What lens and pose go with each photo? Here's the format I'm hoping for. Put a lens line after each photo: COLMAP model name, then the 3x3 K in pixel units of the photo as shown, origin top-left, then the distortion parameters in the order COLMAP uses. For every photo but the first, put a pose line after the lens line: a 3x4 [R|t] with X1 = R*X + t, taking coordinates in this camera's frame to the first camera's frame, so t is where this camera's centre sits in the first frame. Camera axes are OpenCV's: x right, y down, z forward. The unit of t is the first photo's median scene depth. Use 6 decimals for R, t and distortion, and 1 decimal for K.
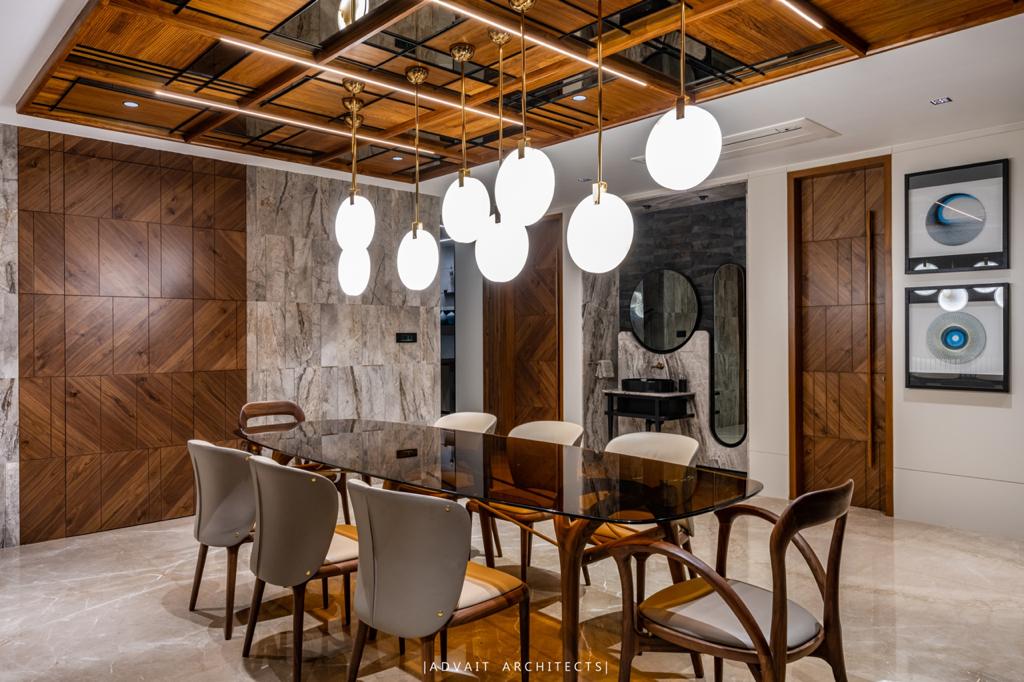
lens RADIAL K [[703.7, 0, 510.6], [0, 703.7, 337.2], [0, 0, 1]] dist [-0.000181, -0.003264]
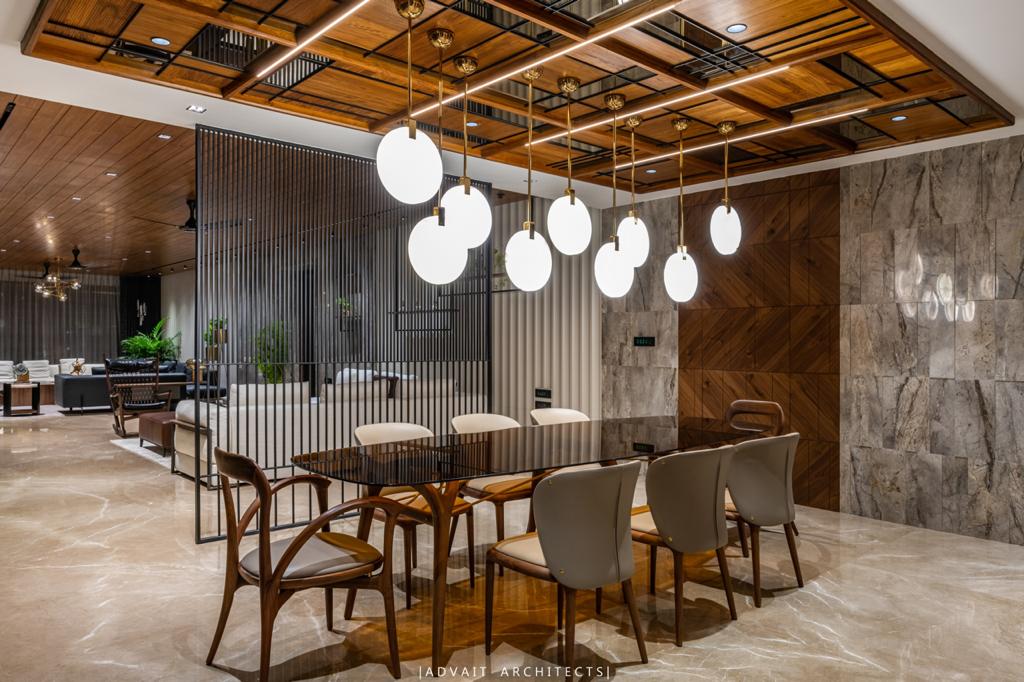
lens RADIAL K [[703.7, 0, 507.4], [0, 703.7, 342.4], [0, 0, 1]] dist [-0.000181, -0.003264]
pose [[-0.033810, 0.006539, -0.999407, 0.614921], [-0.007180, 0.999951, 0.006785, -0.002066], [0.999402, 0.007405, -0.033761, 0.551093]]
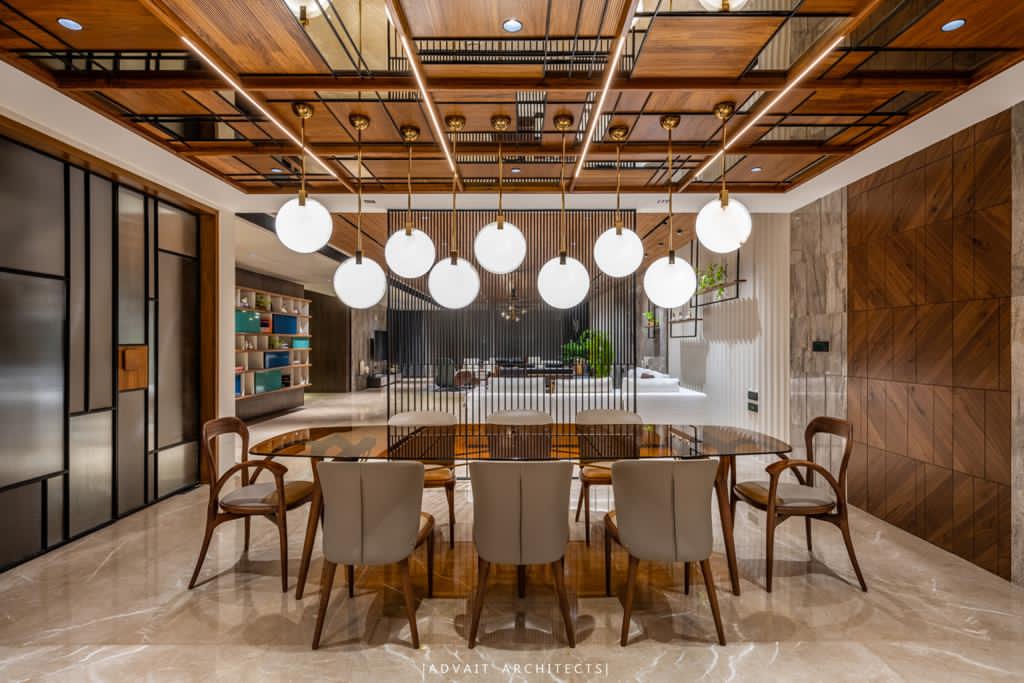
lens RADIAL K [[530.3, 0, 525.5], [0, 530.3, 348.2], [0, 0, 1]] dist [0.004915, 0.001116]
pose [[-0.676339, 0.014236, -0.736452, 0.352574], [0.006238, 0.999888, 0.013600, -0.009187], [0.736564, 0.004605, -0.676353, 0.976651]]
